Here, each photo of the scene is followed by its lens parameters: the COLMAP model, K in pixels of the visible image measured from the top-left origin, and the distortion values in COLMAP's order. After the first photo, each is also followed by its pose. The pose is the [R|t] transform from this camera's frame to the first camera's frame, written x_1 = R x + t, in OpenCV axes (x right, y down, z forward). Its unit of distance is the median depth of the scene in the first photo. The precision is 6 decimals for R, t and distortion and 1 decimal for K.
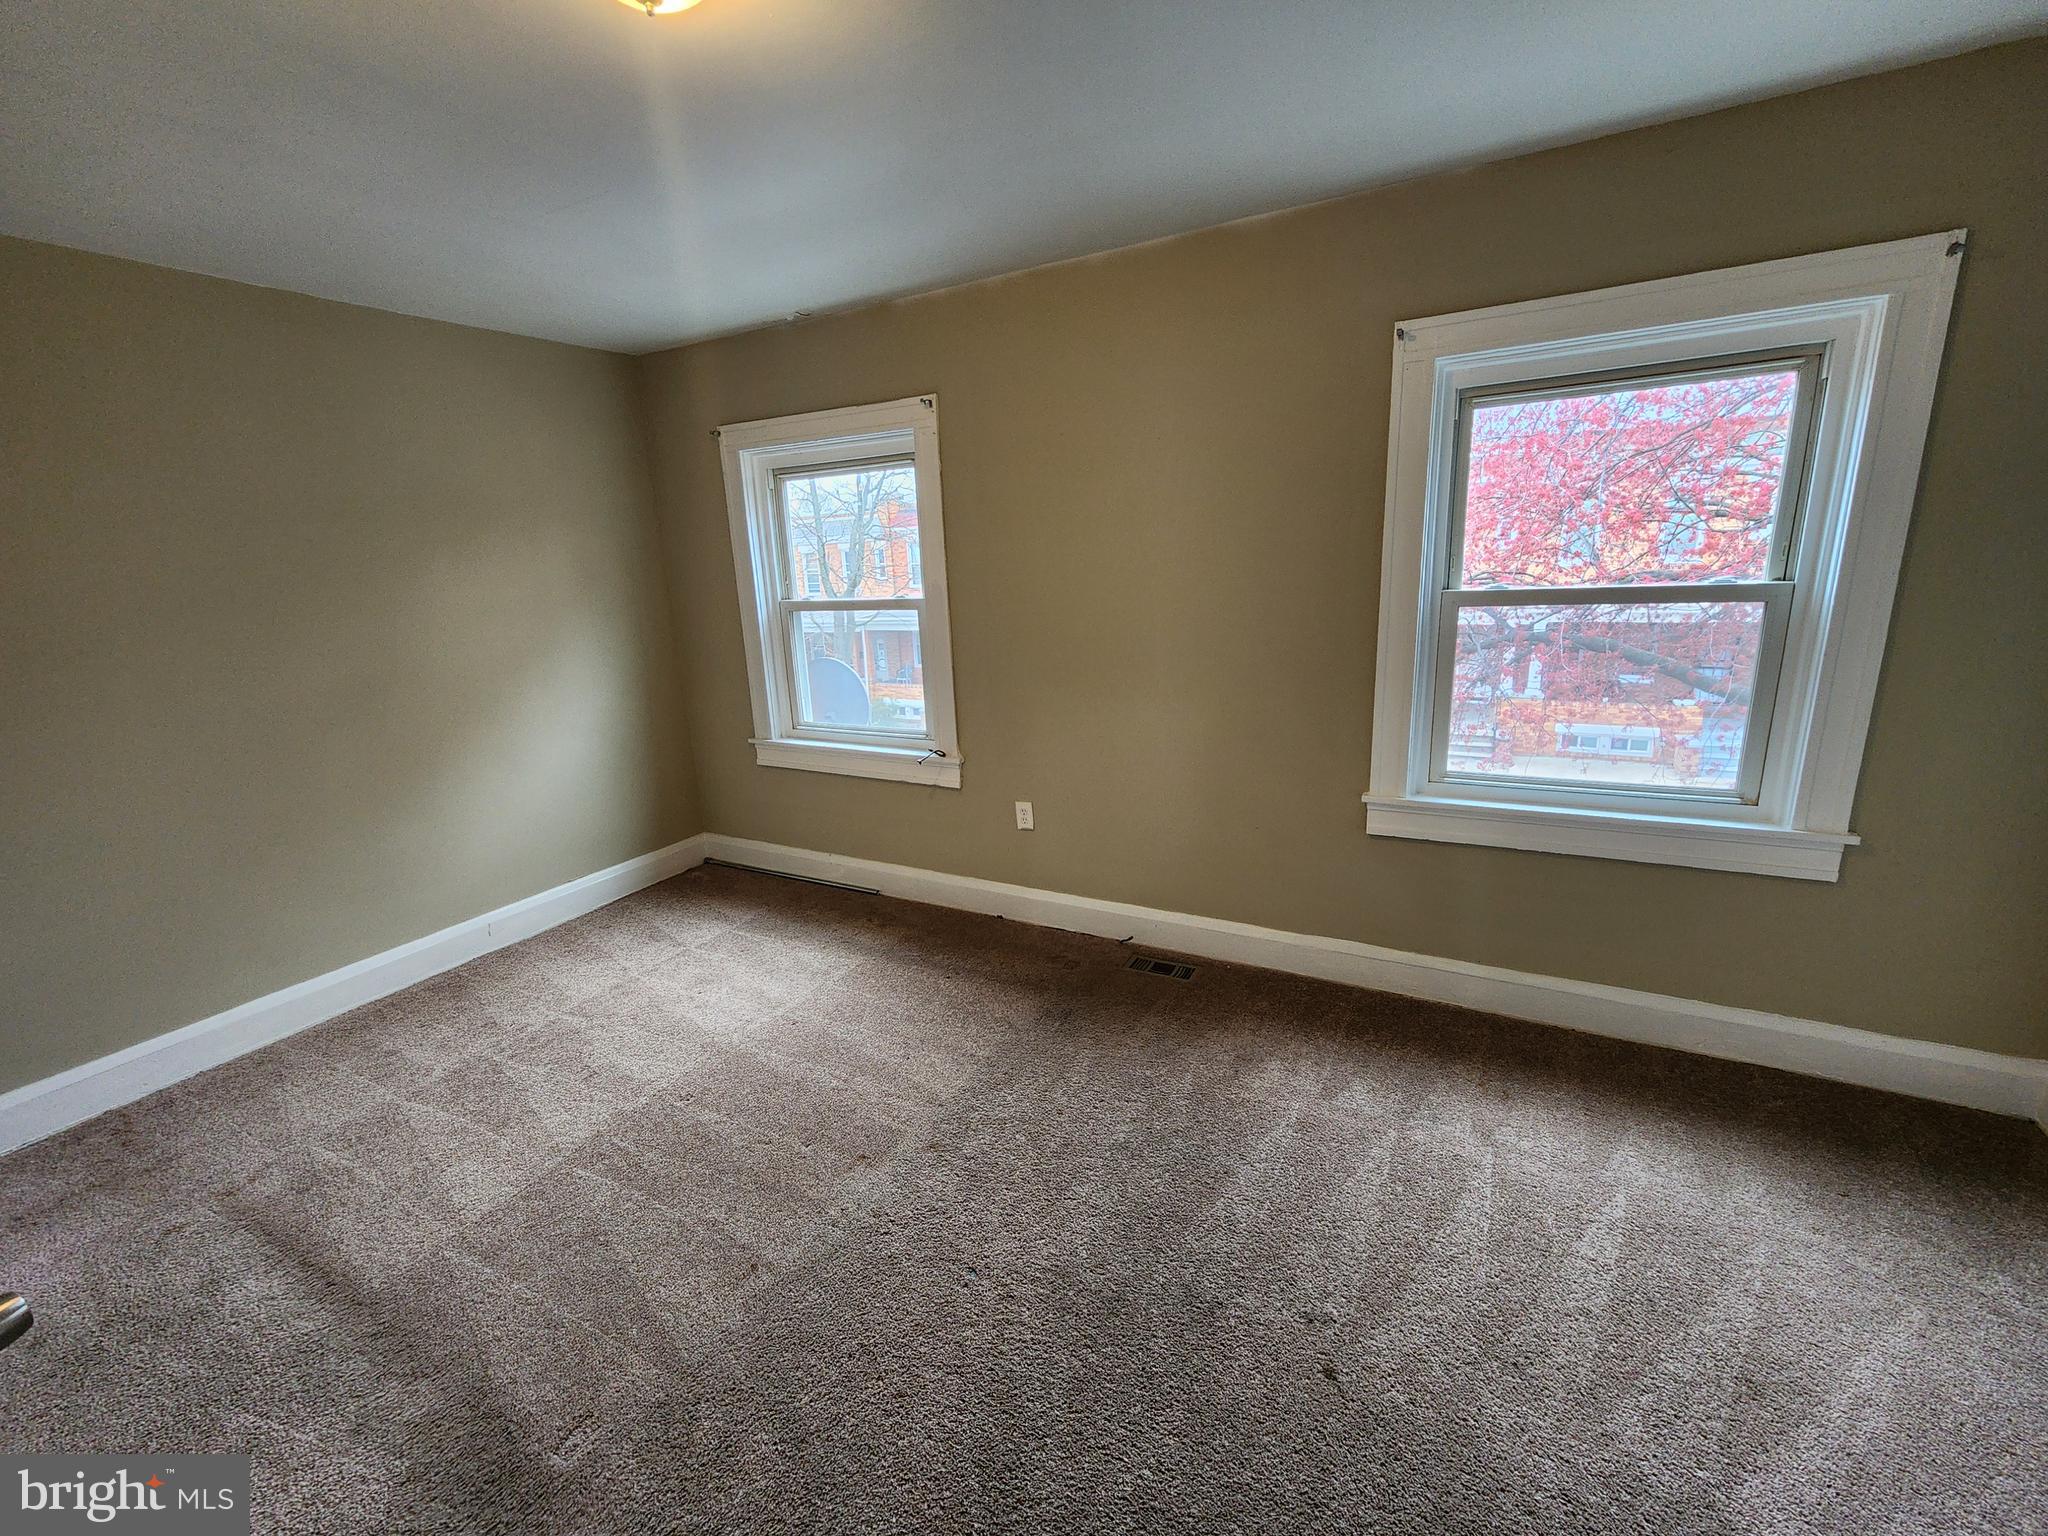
lens RADIAL K [[833.8, 0, 1024.0], [0, 833.8, 768.0], [0, 0, 1]] dist [0.000850, -0.000023]
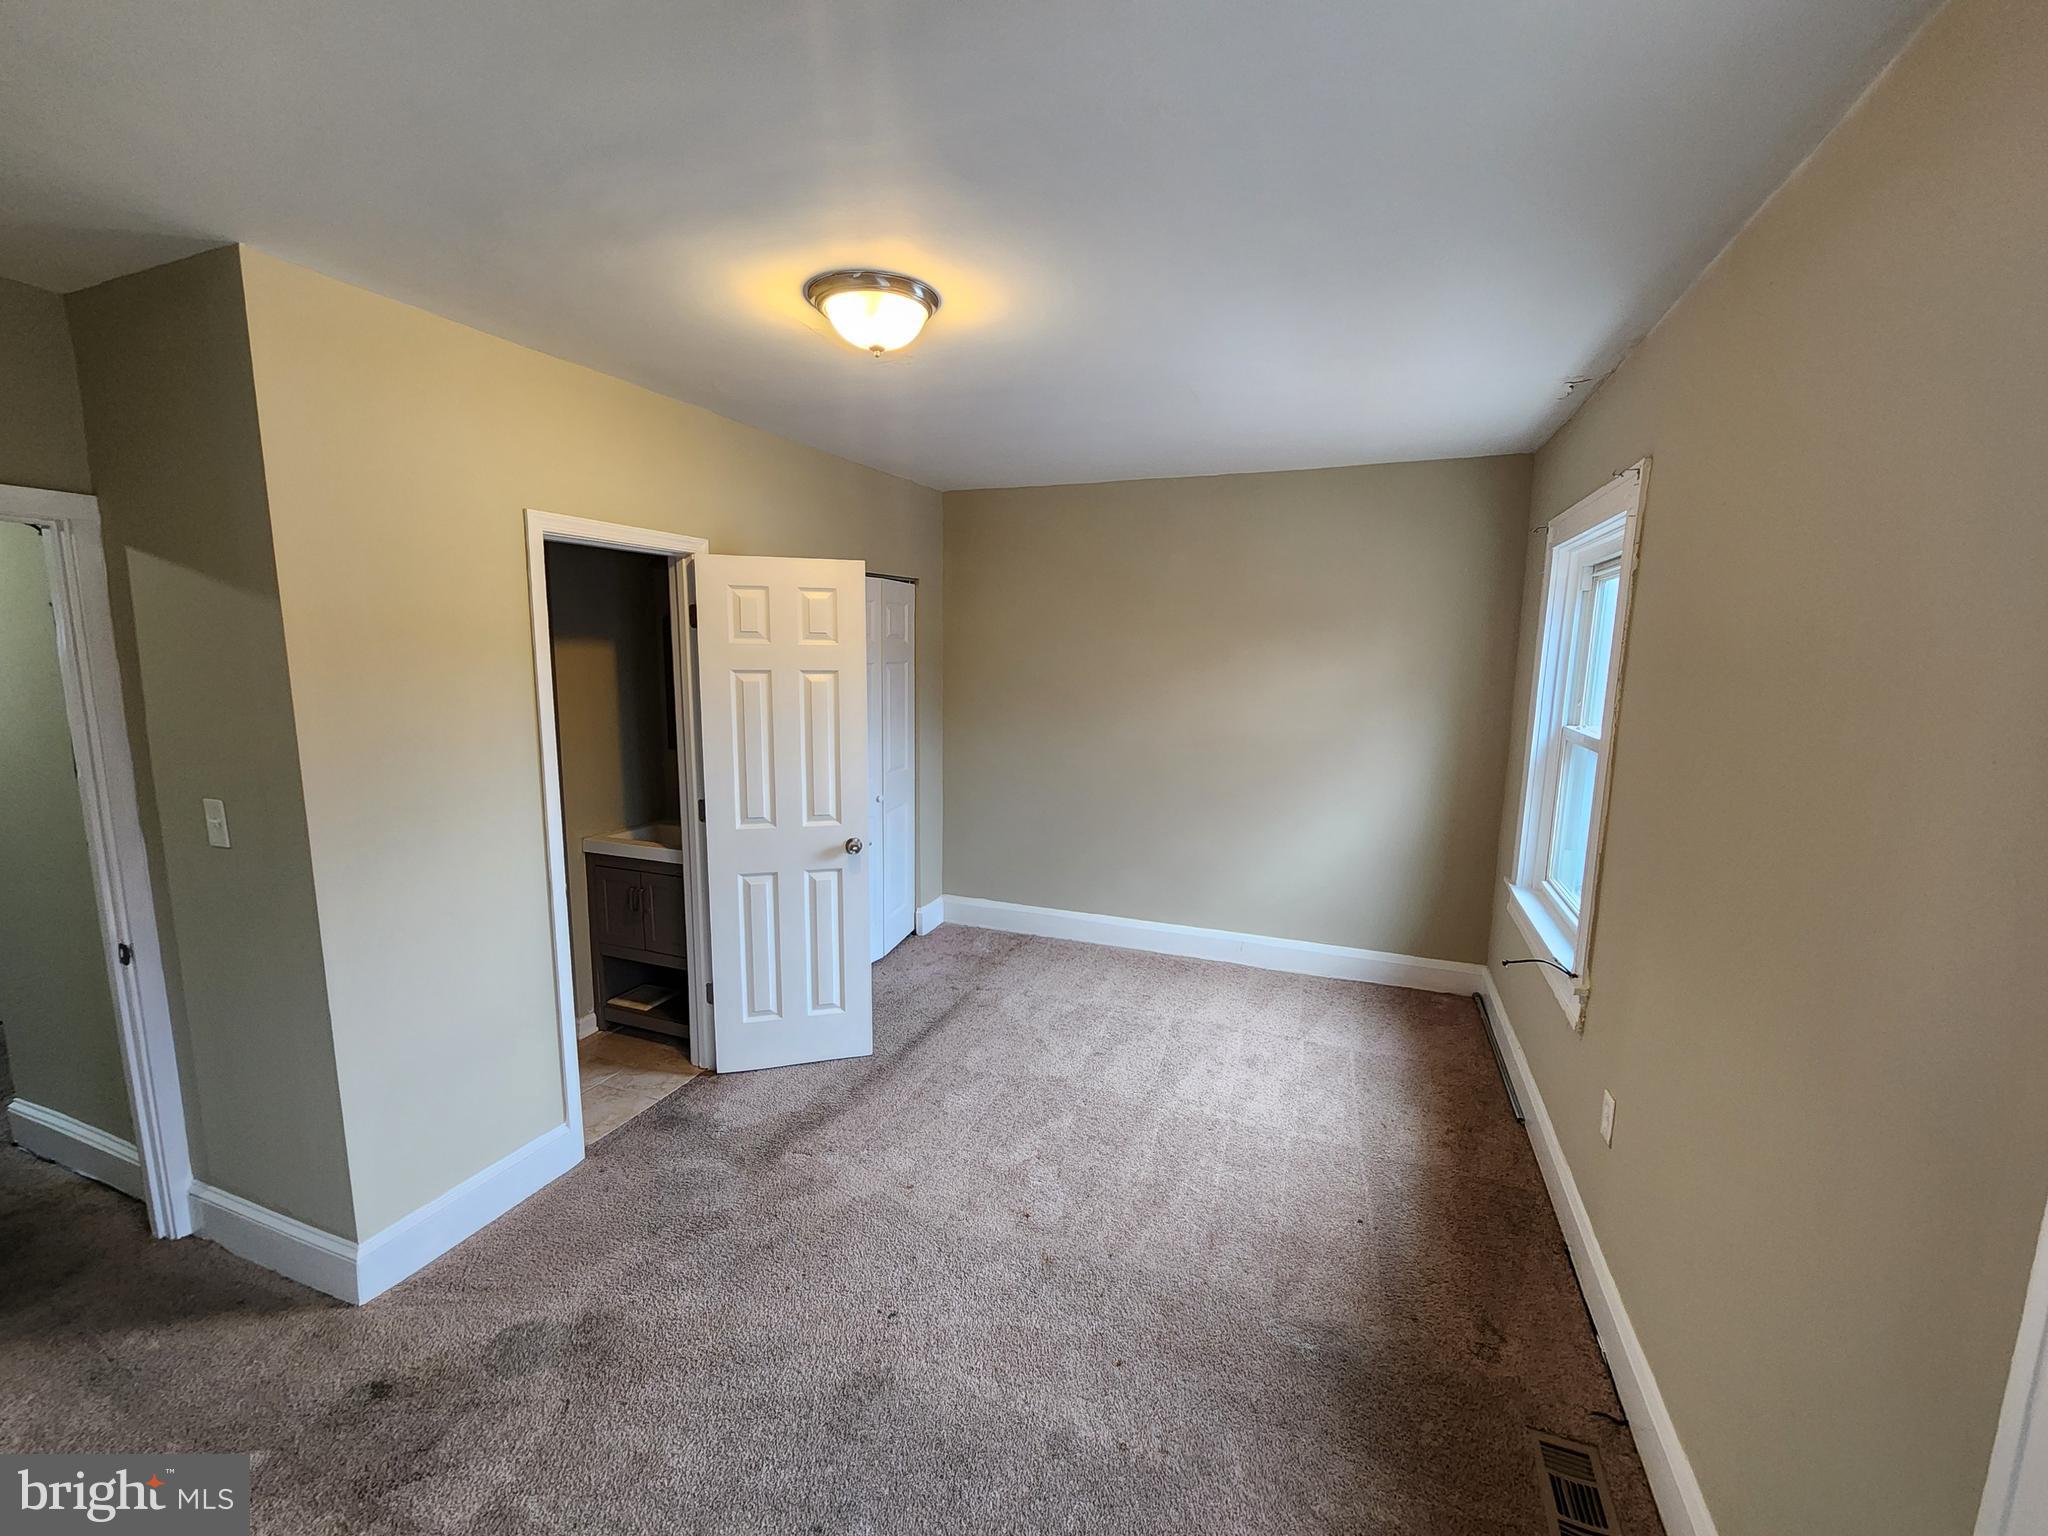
lens RADIAL K [[833.8, 0, 1024.0], [0, 833.8, 768.0], [0, 0, 1]] dist [0.000850, -0.000023]
pose [[0.137965, 0.190560, -0.971932, 0.449416], [-0.265143, 0.952606, 0.149135, -0.151147], [0.954288, 0.237125, 0.181952, 0.389094]]
